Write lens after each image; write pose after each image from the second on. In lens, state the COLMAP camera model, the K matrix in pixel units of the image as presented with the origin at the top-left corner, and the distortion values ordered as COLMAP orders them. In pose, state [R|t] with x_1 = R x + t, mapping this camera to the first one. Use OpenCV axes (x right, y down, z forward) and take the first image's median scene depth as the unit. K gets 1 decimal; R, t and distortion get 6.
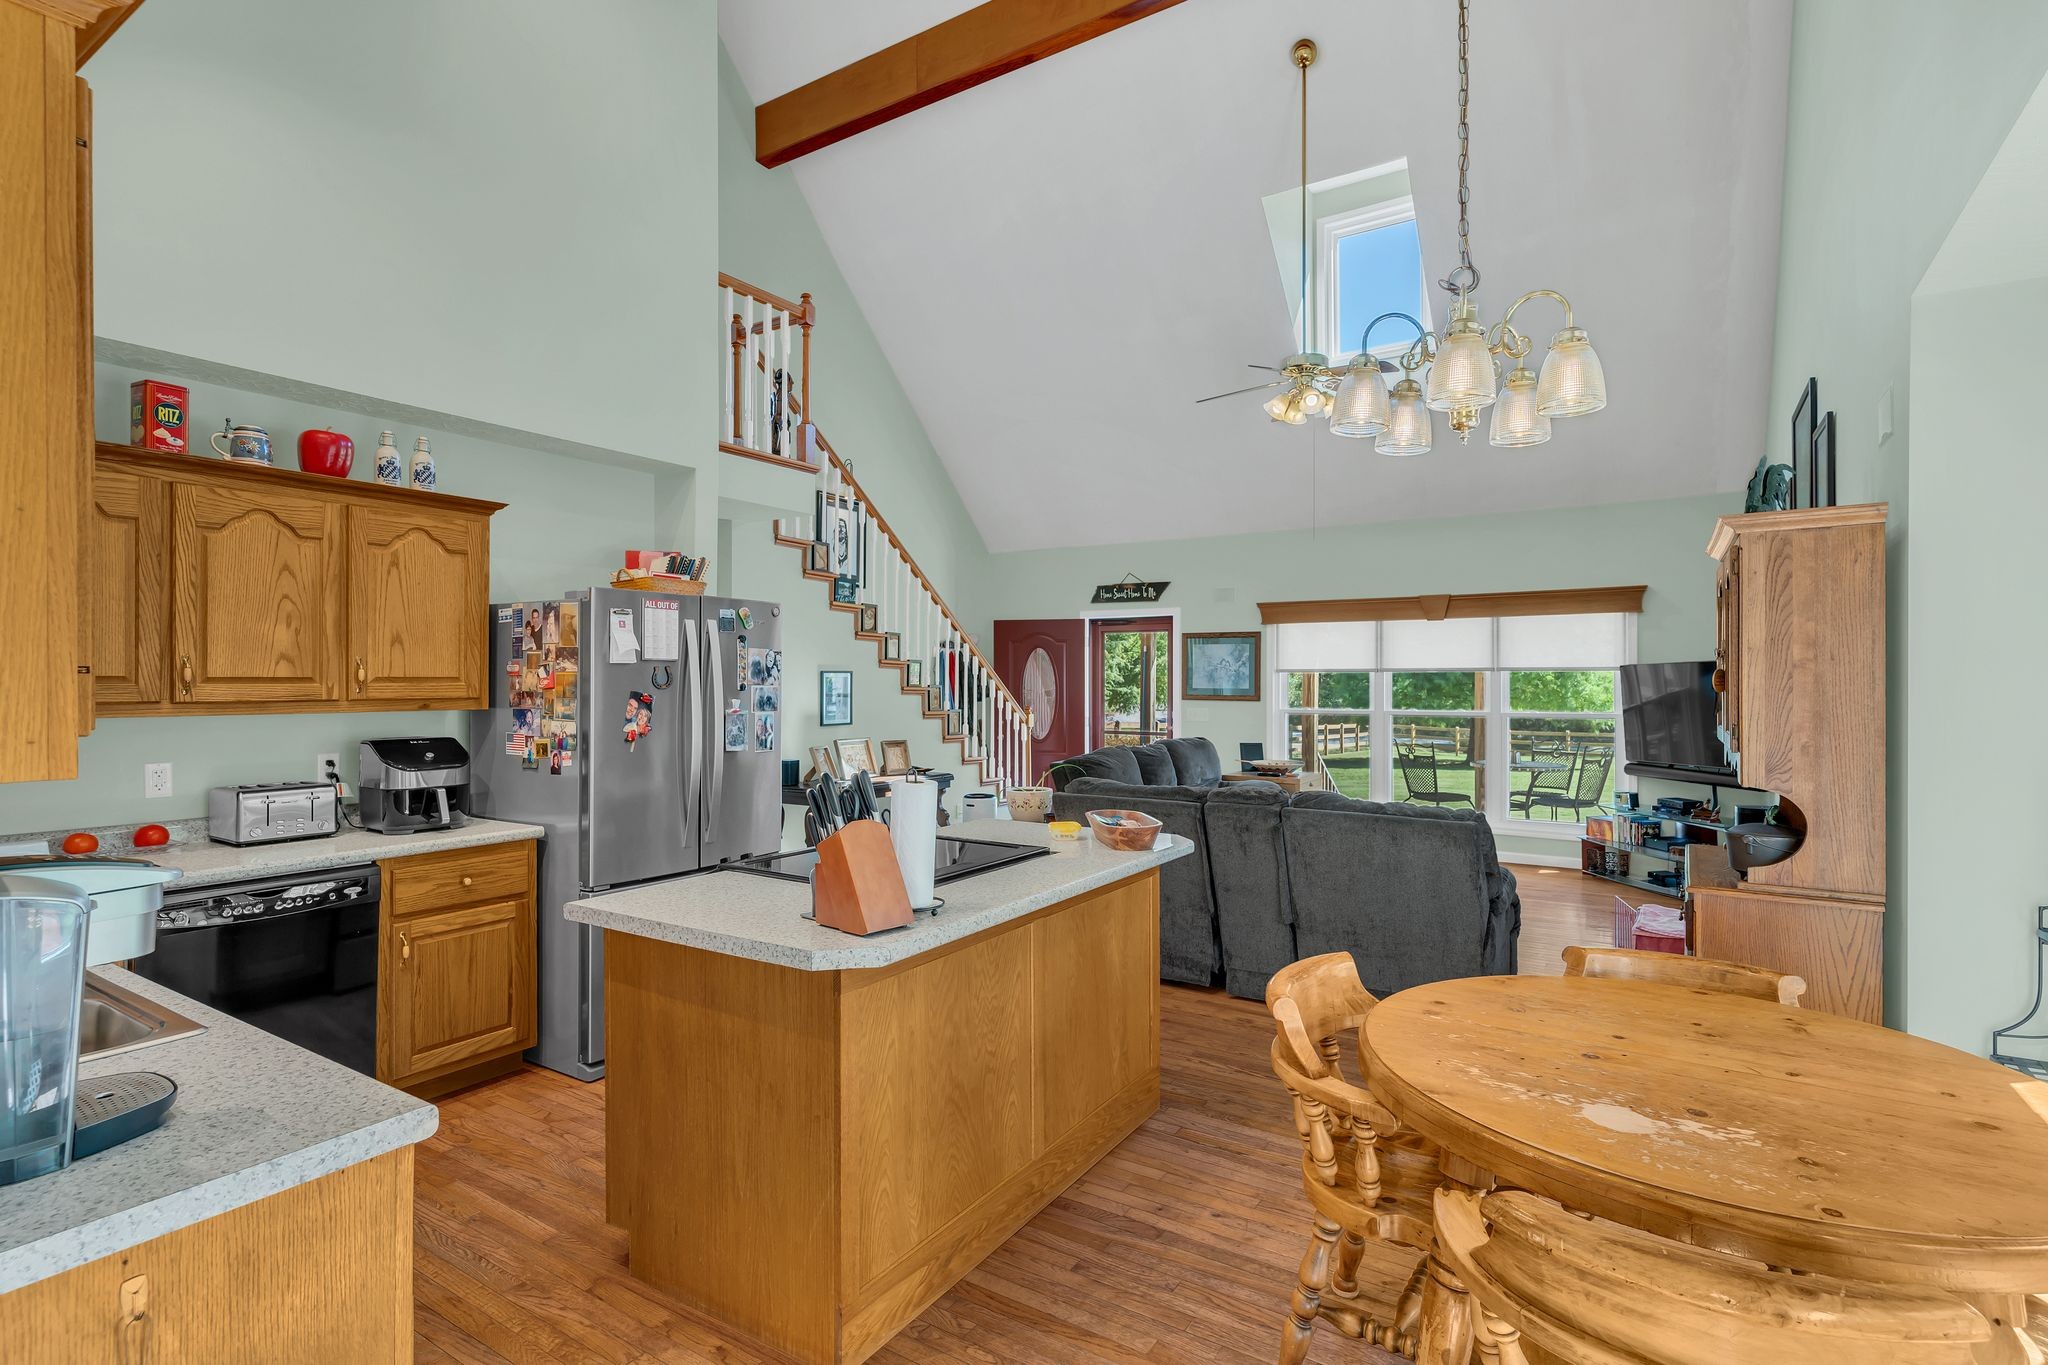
lens RADIAL K [[989.2, 0, 1019.9], [0, 989.2, 681.3], [0, 0, 1]] dist [0.002512, 0.001971]
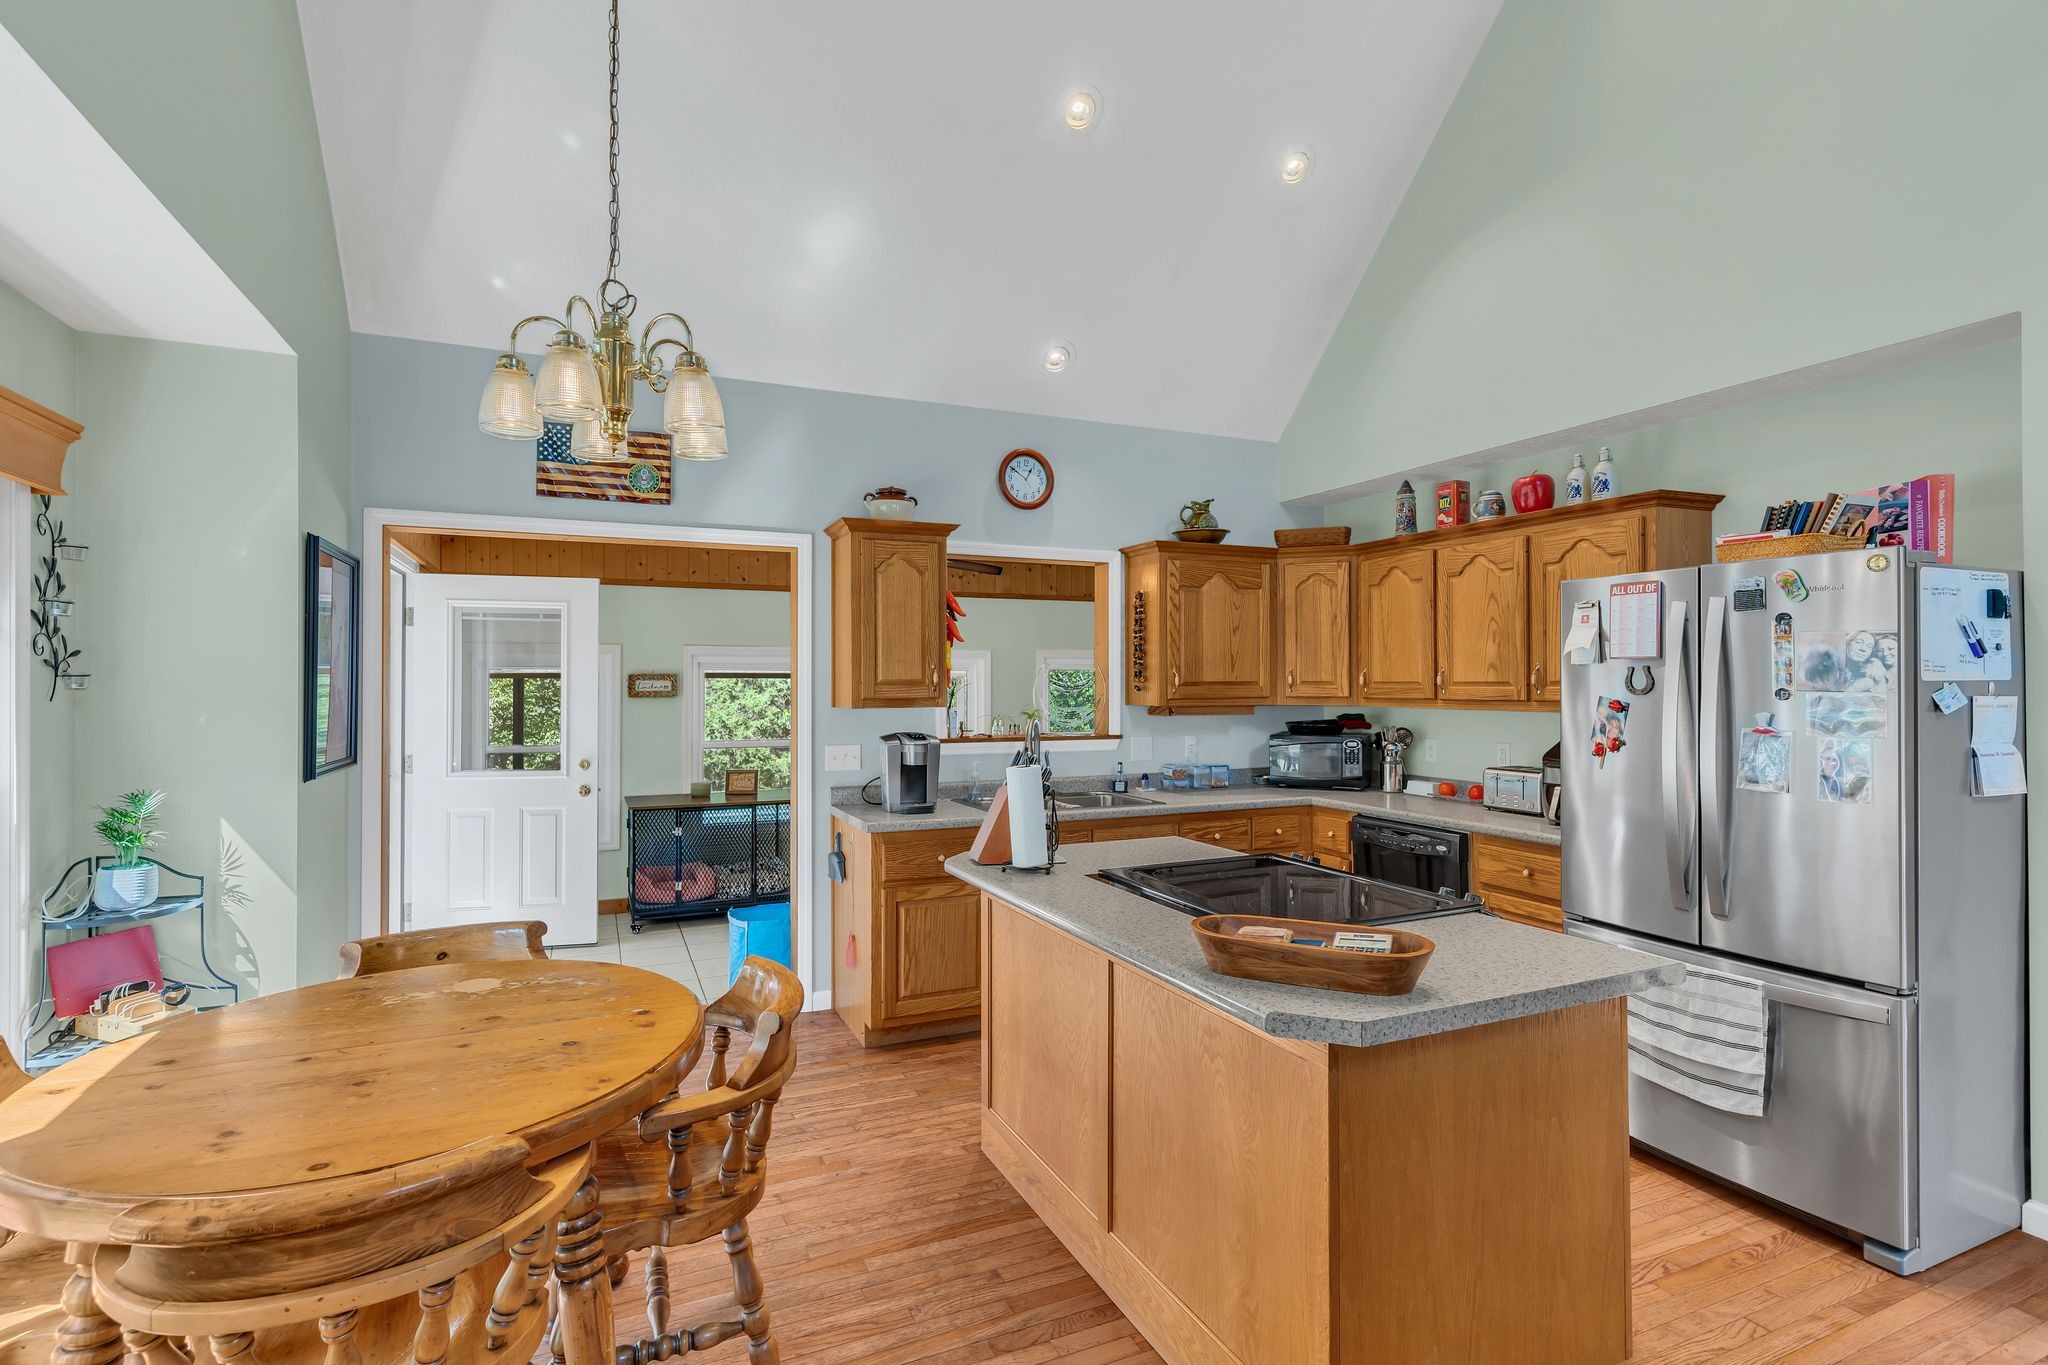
lens RADIAL K [[989.2, 0, 1007.5], [0, 989.2, 680.3], [0, 0, 1]] dist [0.002512, 0.001971]
pose [[-0.551308, -0.003297, -0.834295, 0.927433], [-0.000089, 0.999992, -0.003892, -0.001050], [0.834302, -0.002071, -0.551304, 1.638352]]
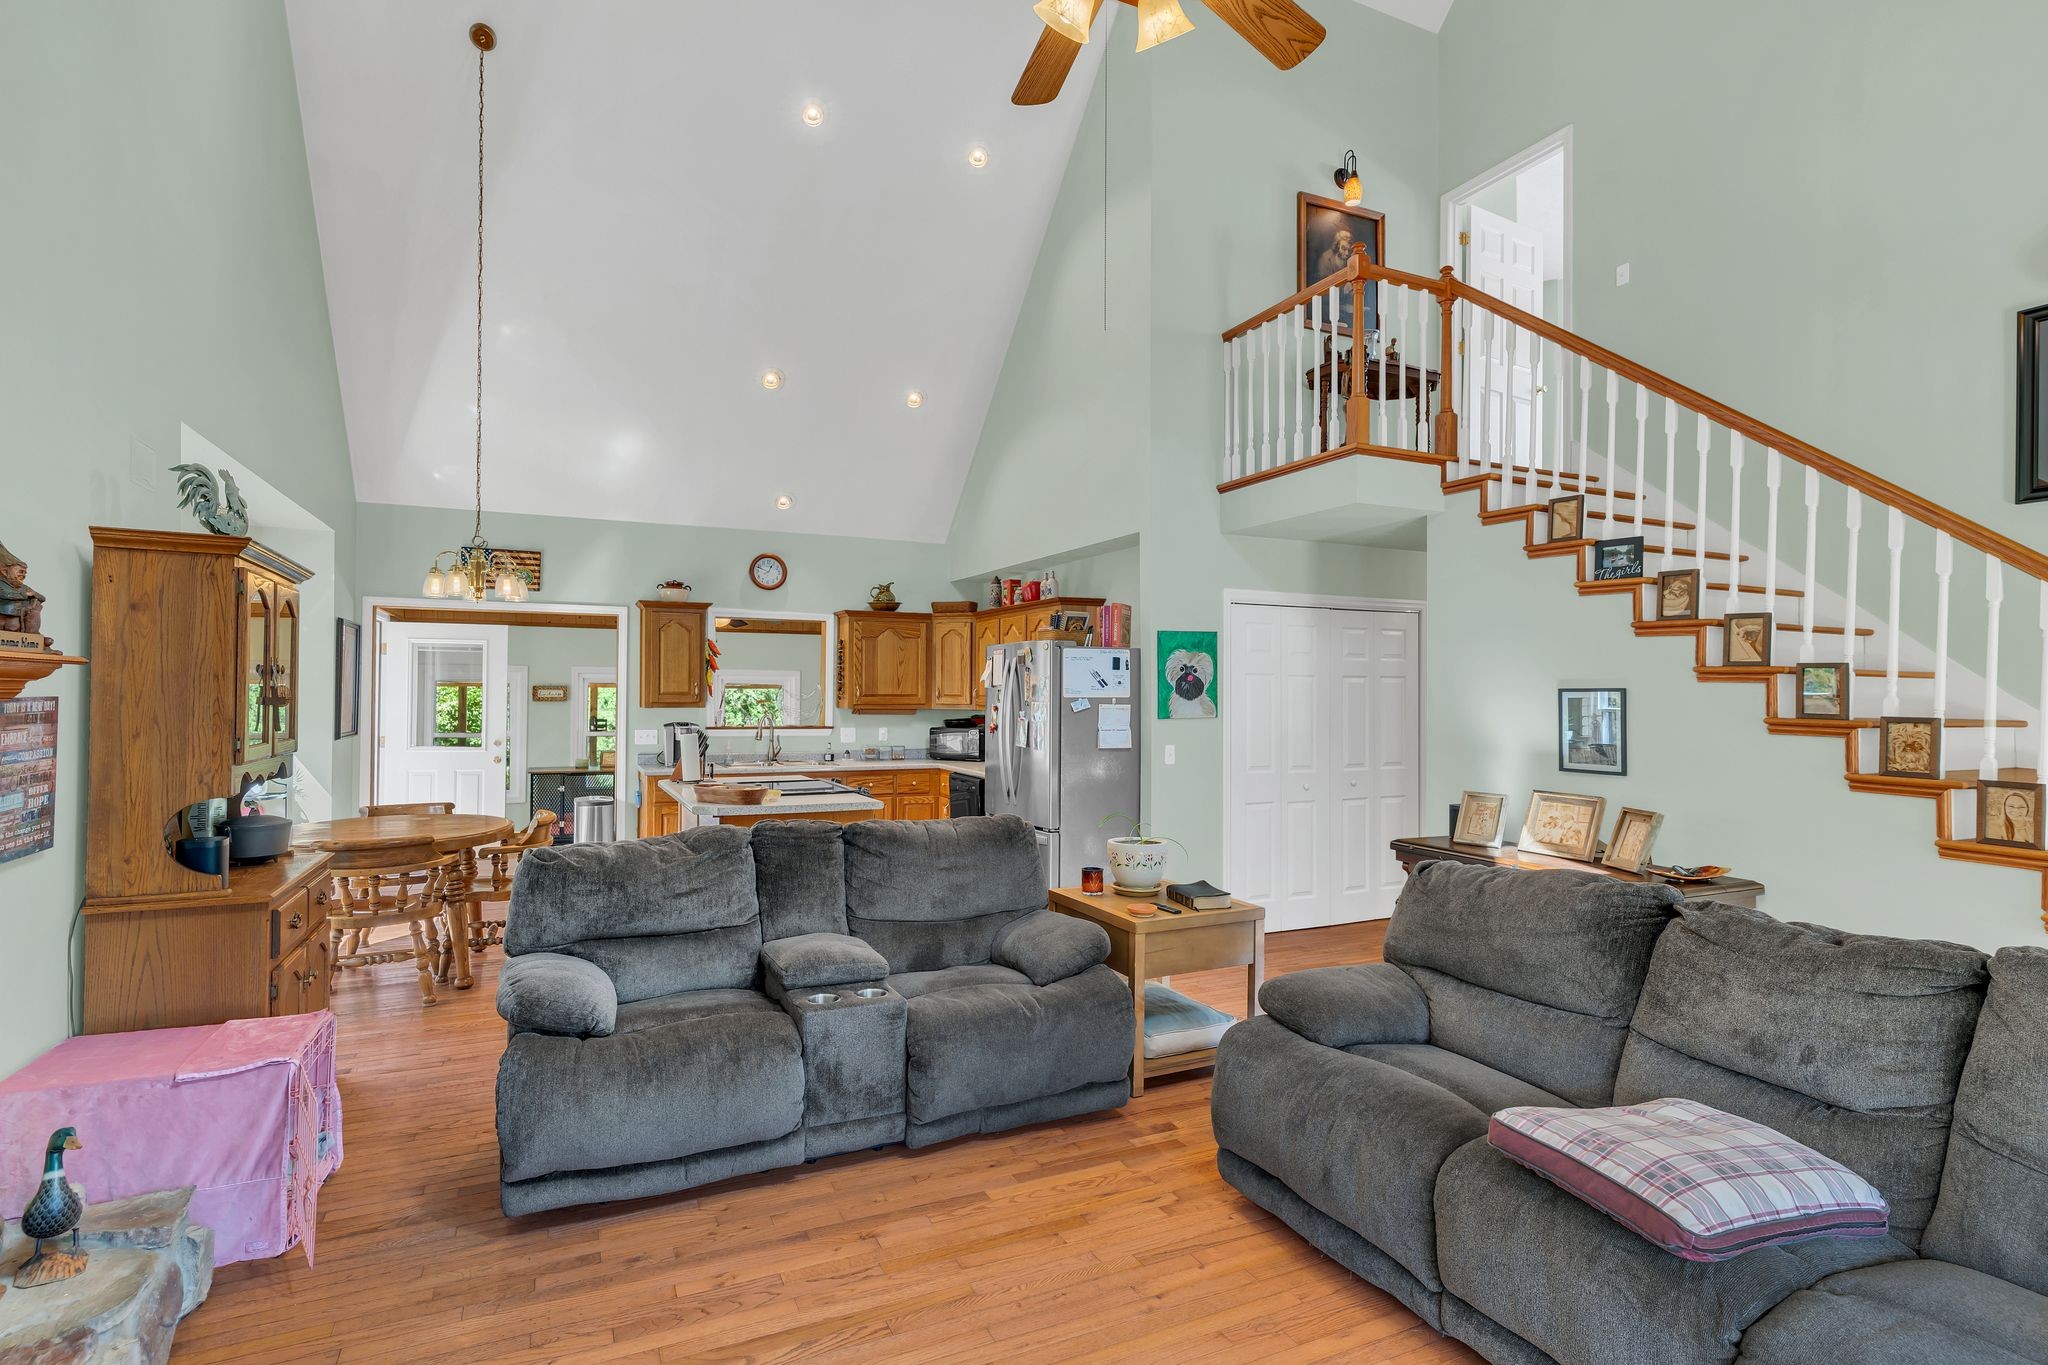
lens RADIAL K [[989.2, 0, 1043.1], [0, 989.2, 690.3], [0, 0, 1]] dist [0.002512, 0.001971]
pose [[-0.503985, -0.007742, -0.863678, 1.754746], [-0.008787, 0.999954, -0.003837, -0.013928], [0.863668, 0.005655, -0.504030, 3.254108]]
